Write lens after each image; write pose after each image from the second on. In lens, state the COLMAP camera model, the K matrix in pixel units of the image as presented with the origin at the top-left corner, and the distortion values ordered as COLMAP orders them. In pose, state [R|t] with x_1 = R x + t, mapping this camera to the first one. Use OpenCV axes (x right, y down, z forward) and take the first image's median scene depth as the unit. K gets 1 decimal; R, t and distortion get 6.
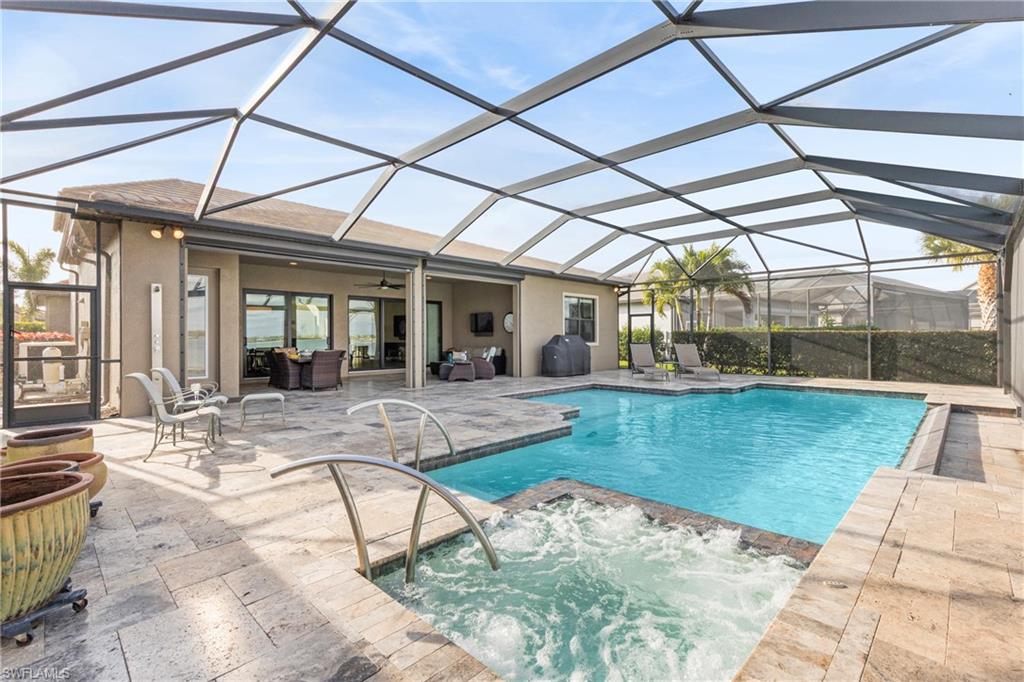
lens RADIAL K [[466.2, 0, 512.0], [0, 466.2, 341.0], [0, 0, 1]] dist [-0.009089, -0.000282]
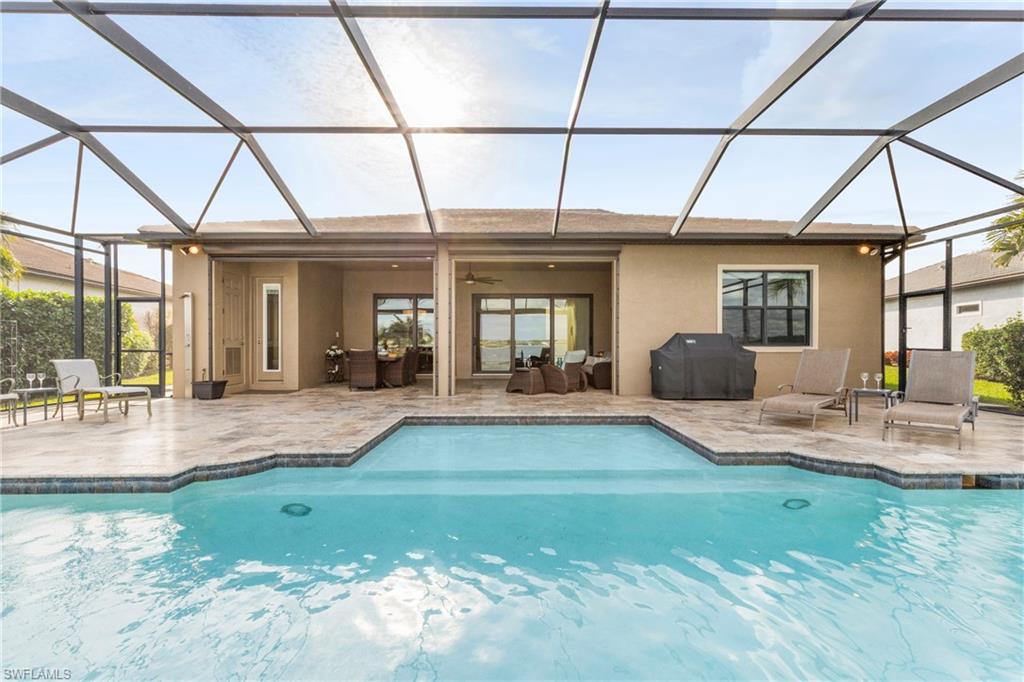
lens RADIAL K [[468.0, 0, 516.0], [0, 468.0, 366.9], [0, 0, 1]] dist [-0.008256, 0.000372]
pose [[0.708738, 0.047576, -0.703866, 0.395722], [-0.007944, 0.998198, 0.059472, -0.003713], [0.705427, -0.036558, 0.707839, 0.394481]]
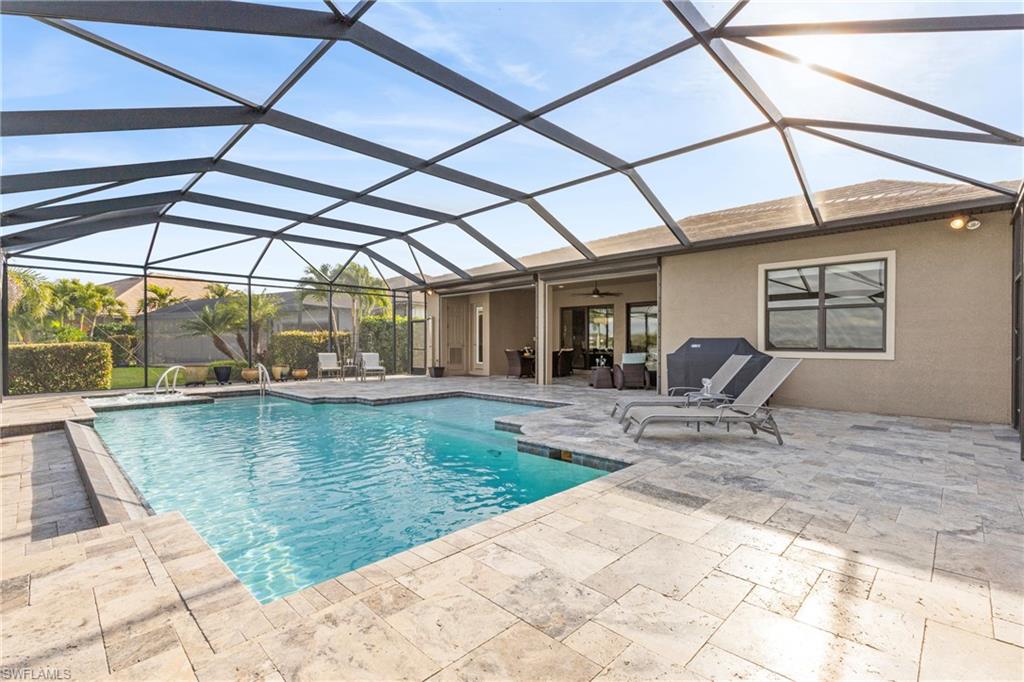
lens RADIAL K [[459.6, 0, 512.0], [0, 459.6, 341.0], [0, 0, 1]] dist [-0.028907, 0.000097]
pose [[-0.001418, 0.002166, -0.999997, 0.748230], [-0.005978, 0.999980, 0.002175, -0.007659], [0.999981, 0.005981, -0.001405, 0.748010]]
